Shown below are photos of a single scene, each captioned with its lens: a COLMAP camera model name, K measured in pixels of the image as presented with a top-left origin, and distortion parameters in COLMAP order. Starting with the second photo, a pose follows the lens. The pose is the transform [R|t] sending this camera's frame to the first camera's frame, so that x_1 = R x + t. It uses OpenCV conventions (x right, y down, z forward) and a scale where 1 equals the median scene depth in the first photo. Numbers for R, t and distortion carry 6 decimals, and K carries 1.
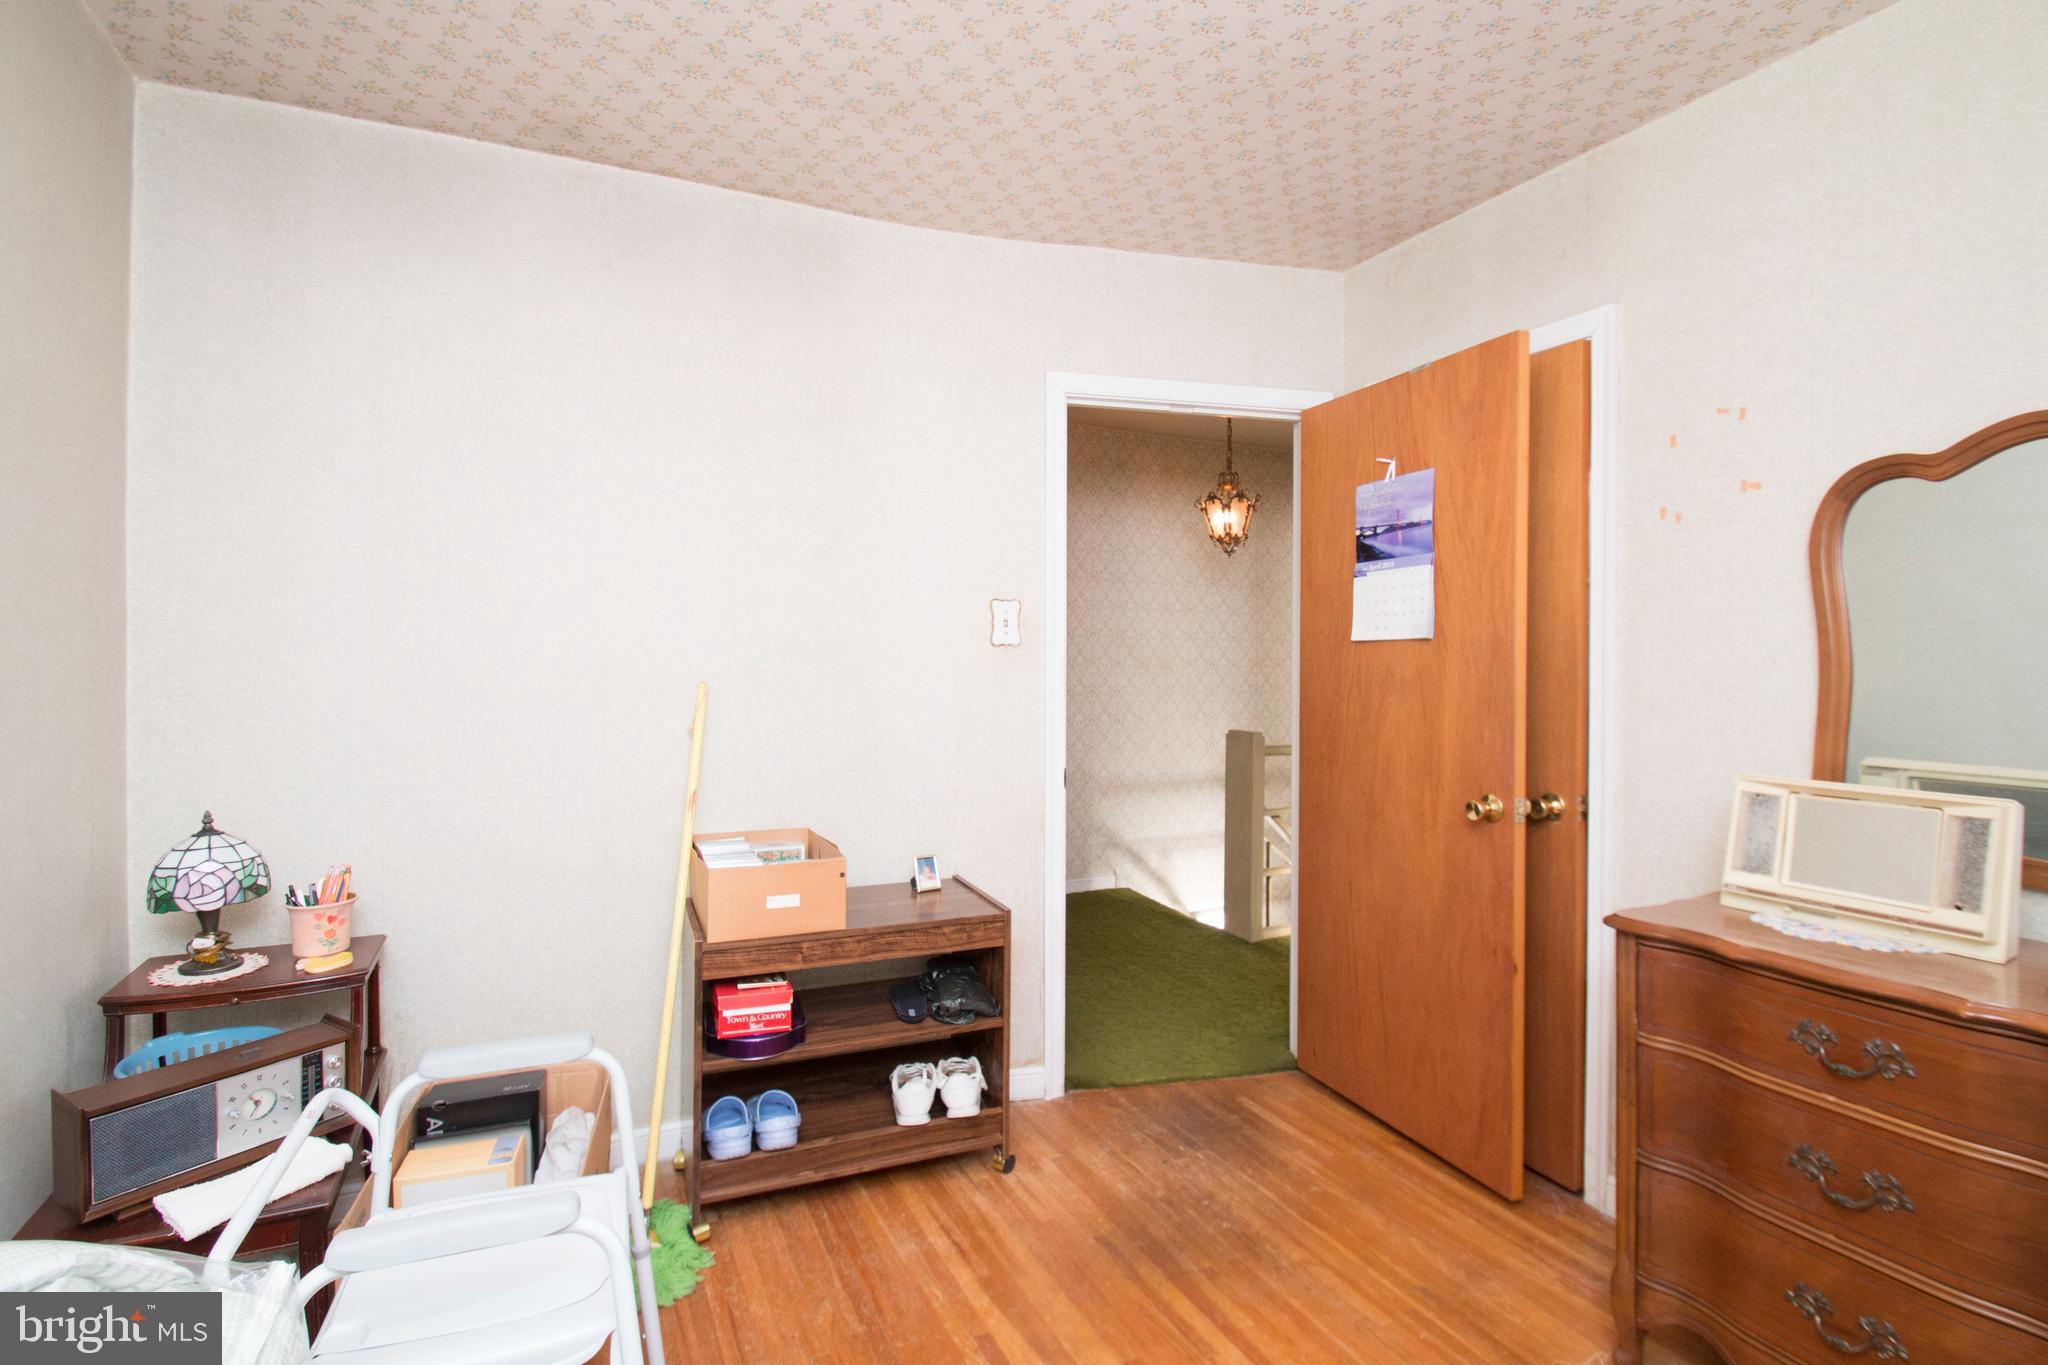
lens RADIAL K [[1005.8, 0, 1076.6], [0, 1005.8, 645.3], [0, 0, 1]] dist [-0.003561, -0.000107]
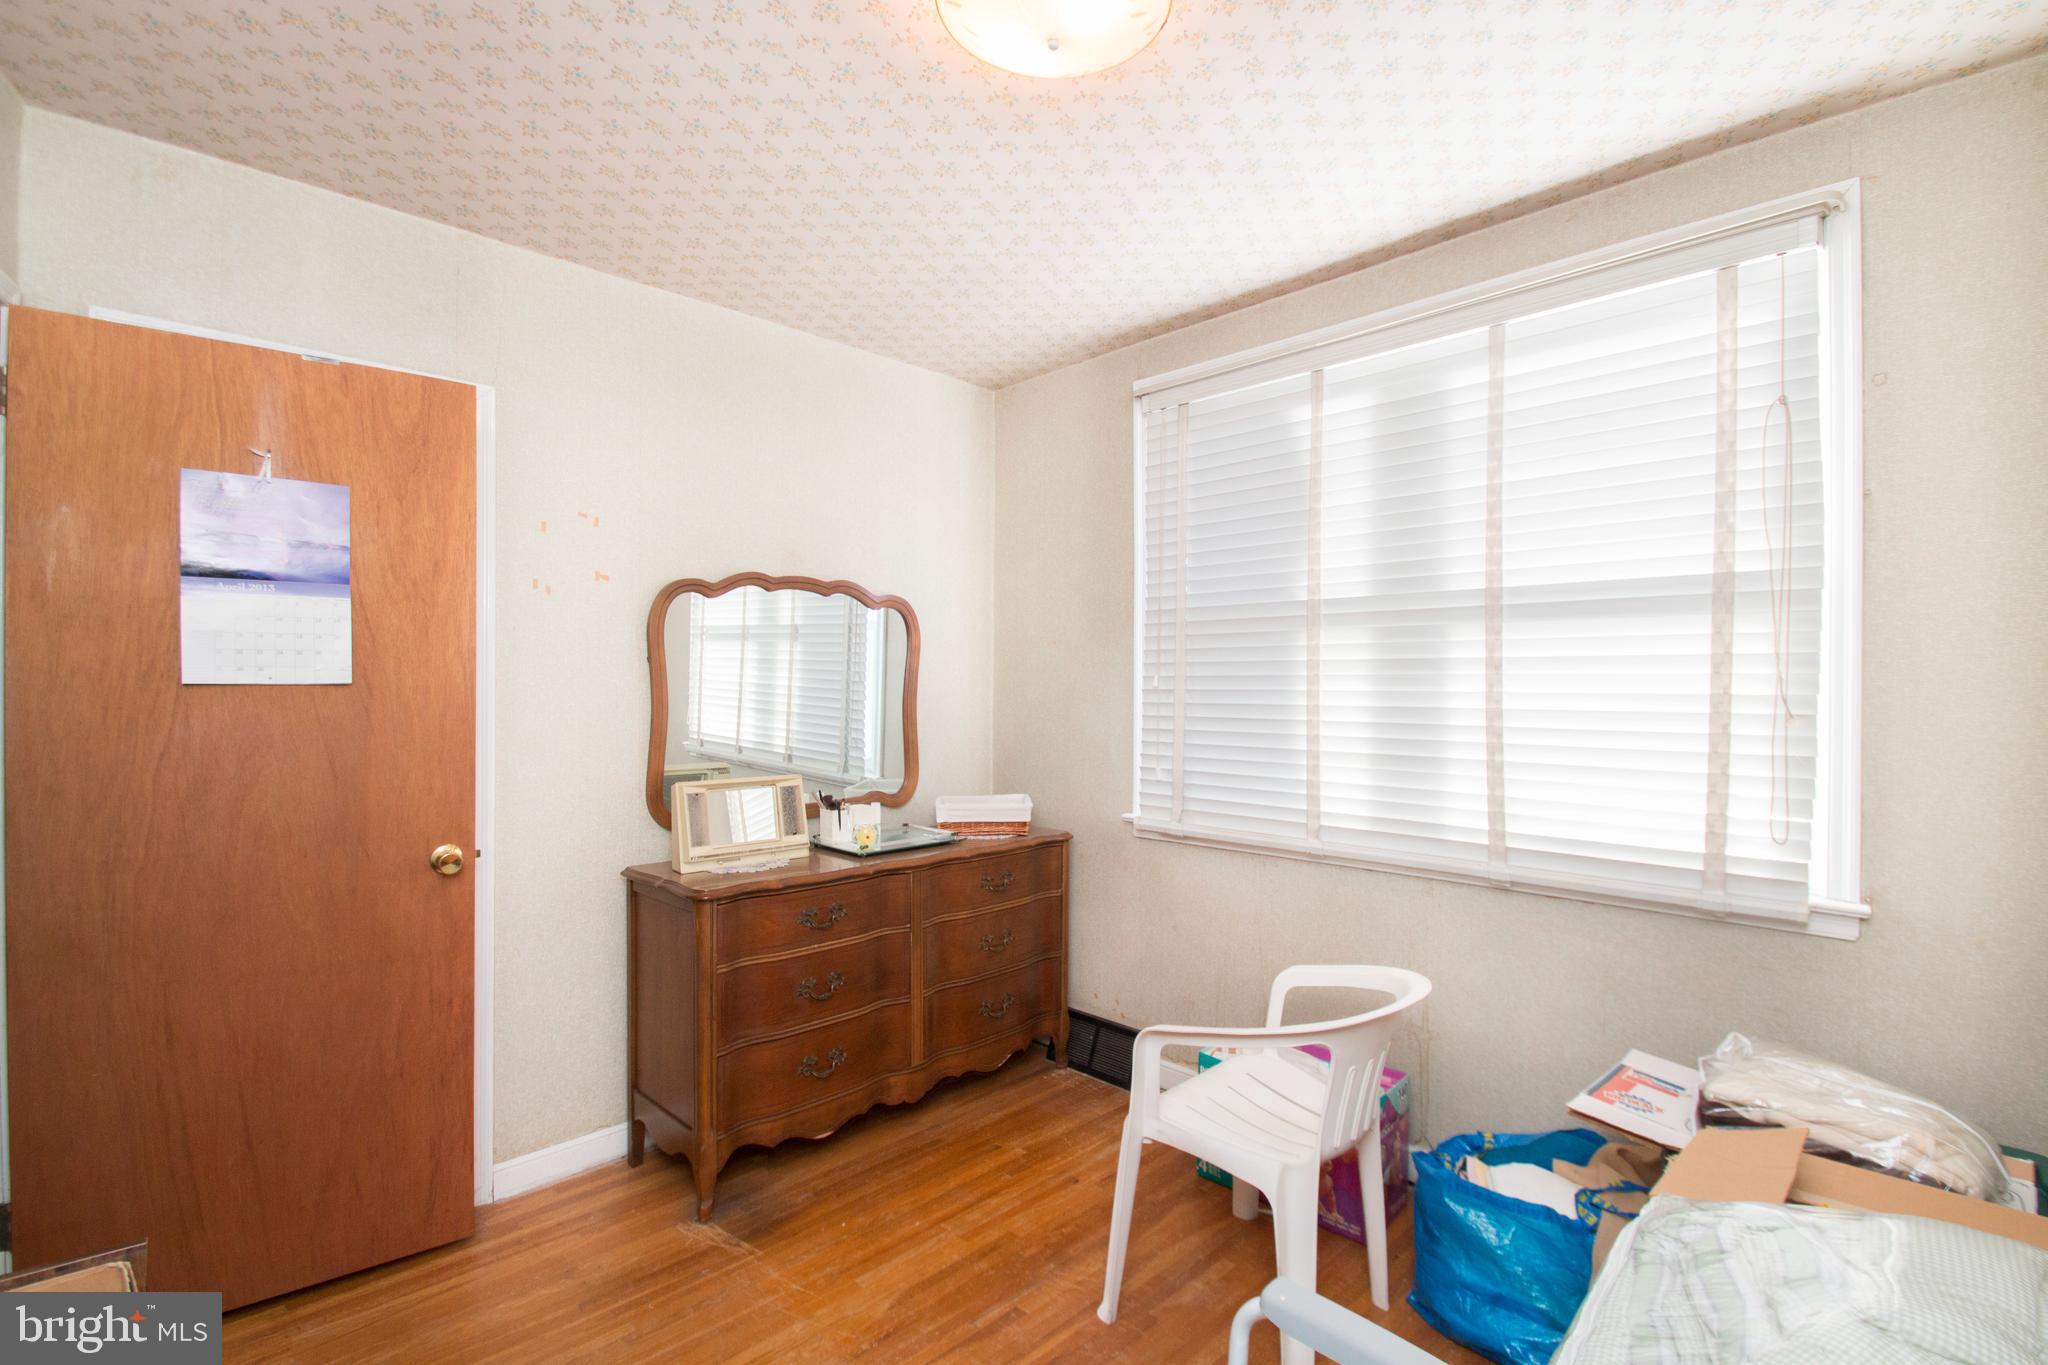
lens RADIAL K [[960.6, 0, 1051.6], [0, 960.6, 683.3], [0, 0, 1]] dist [0.000009, 0.000042]
pose [[-0.320241, 0.010734, 0.947275, -0.652004], [-0.011773, 0.999813, -0.015310, -0.001908], [-0.947263, -0.016055, -0.320055, 0.725250]]
